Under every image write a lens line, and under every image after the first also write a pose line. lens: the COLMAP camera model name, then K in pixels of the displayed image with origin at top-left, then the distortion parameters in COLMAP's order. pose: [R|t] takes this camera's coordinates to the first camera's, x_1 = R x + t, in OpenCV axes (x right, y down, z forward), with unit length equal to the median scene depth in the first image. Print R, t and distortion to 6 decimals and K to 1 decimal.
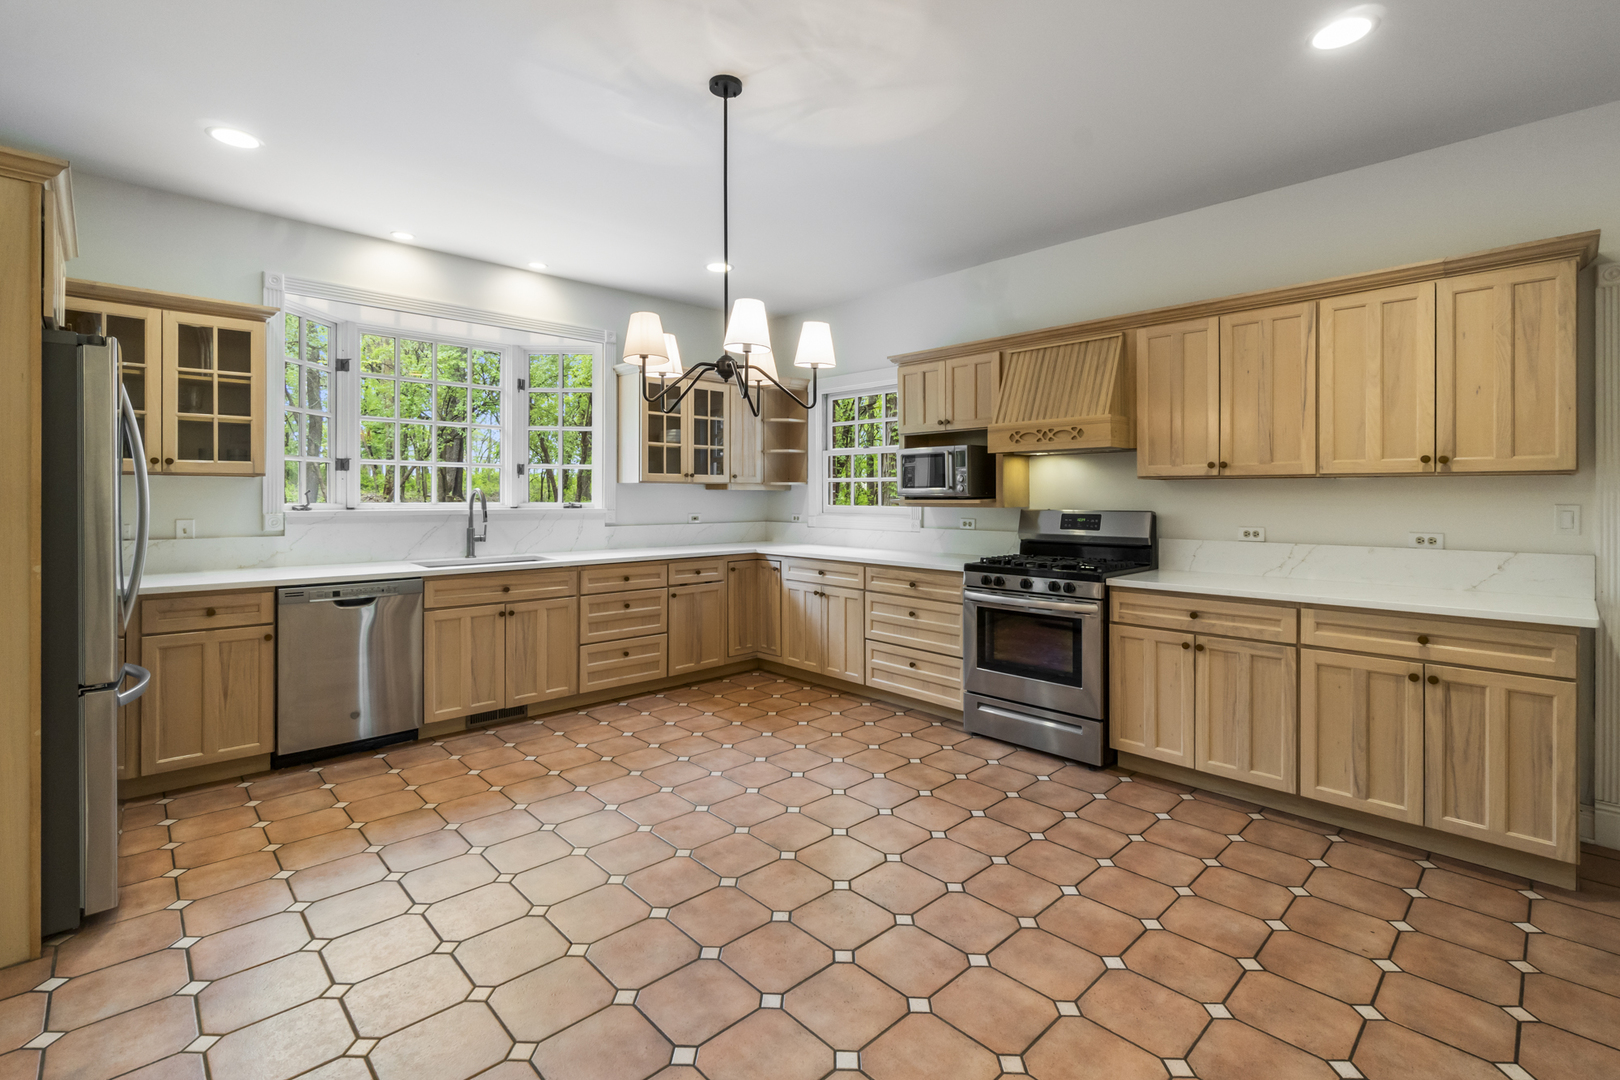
lens RADIAL K [[746.4, 0, 779.4], [0, 746.4, 497.8], [0, 0, 1]] dist [0.005808, 0.003815]
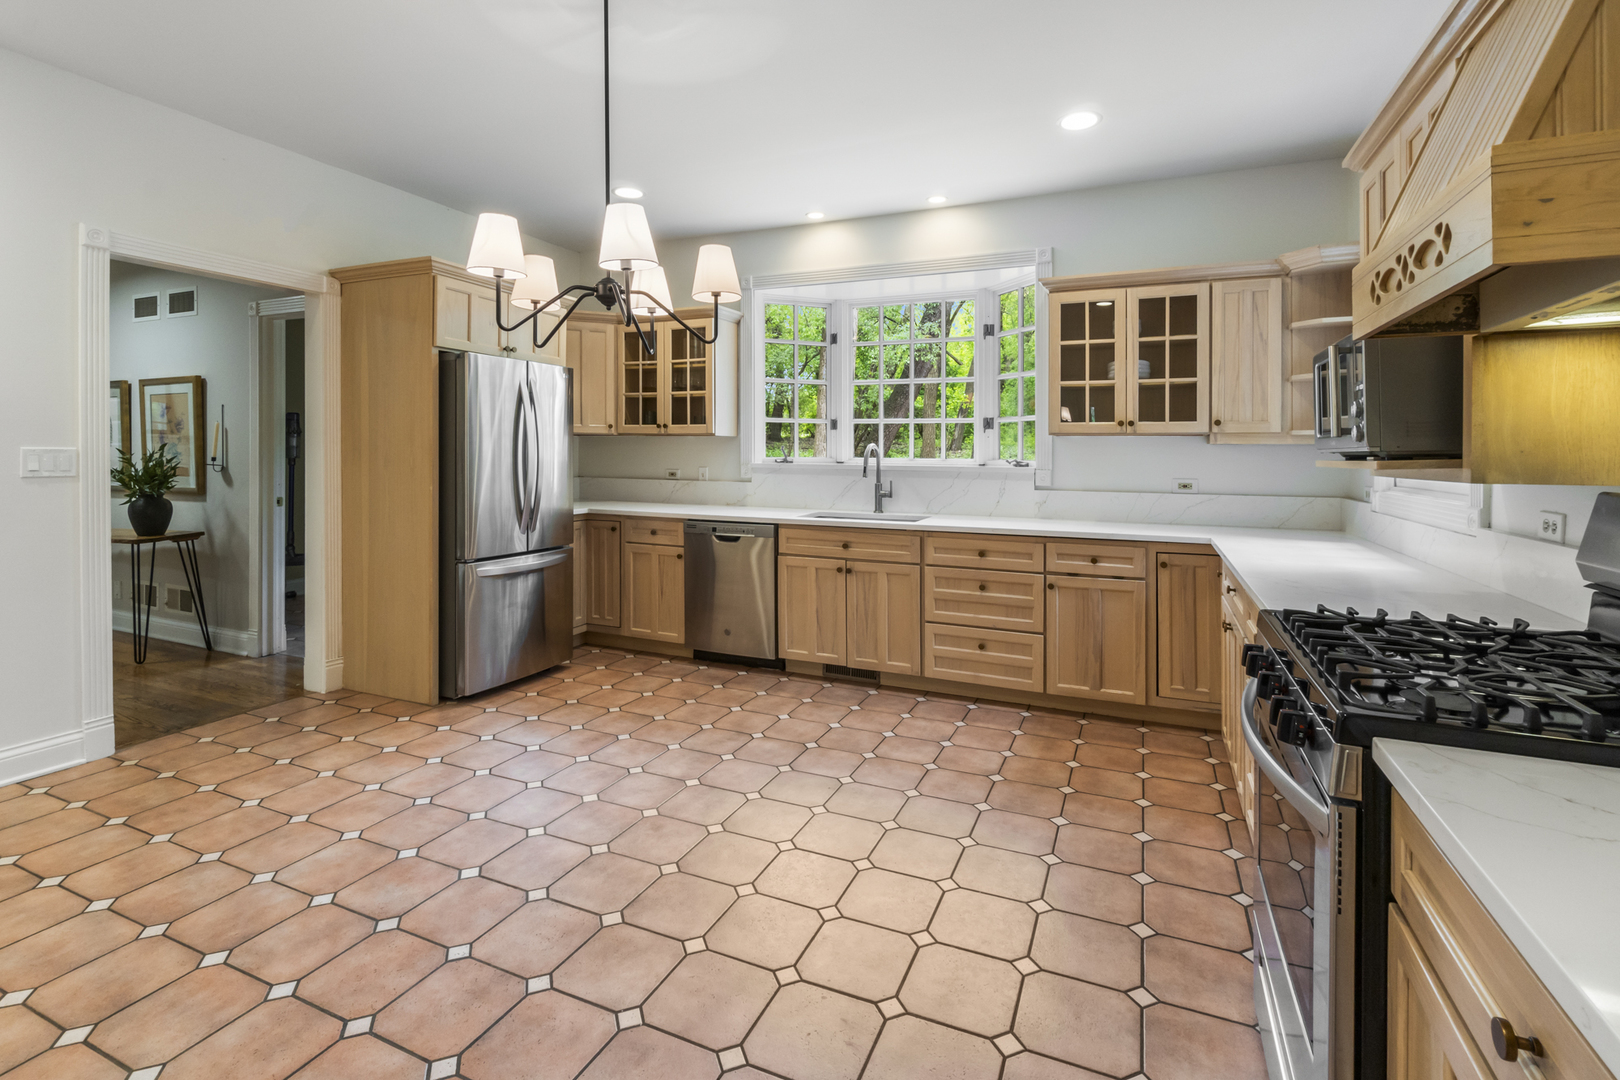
lens RADIAL K [[746.4, 0, 818.3], [0, 746.4, 451.3], [0, 0, 1]] dist [0.005808, 0.003815]
pose [[0.403208, 0.008033, -0.915073, 0.535561], [-0.004934, 0.999966, 0.006604, -0.009283], [0.915095, 0.001852, 0.403234, 0.584516]]
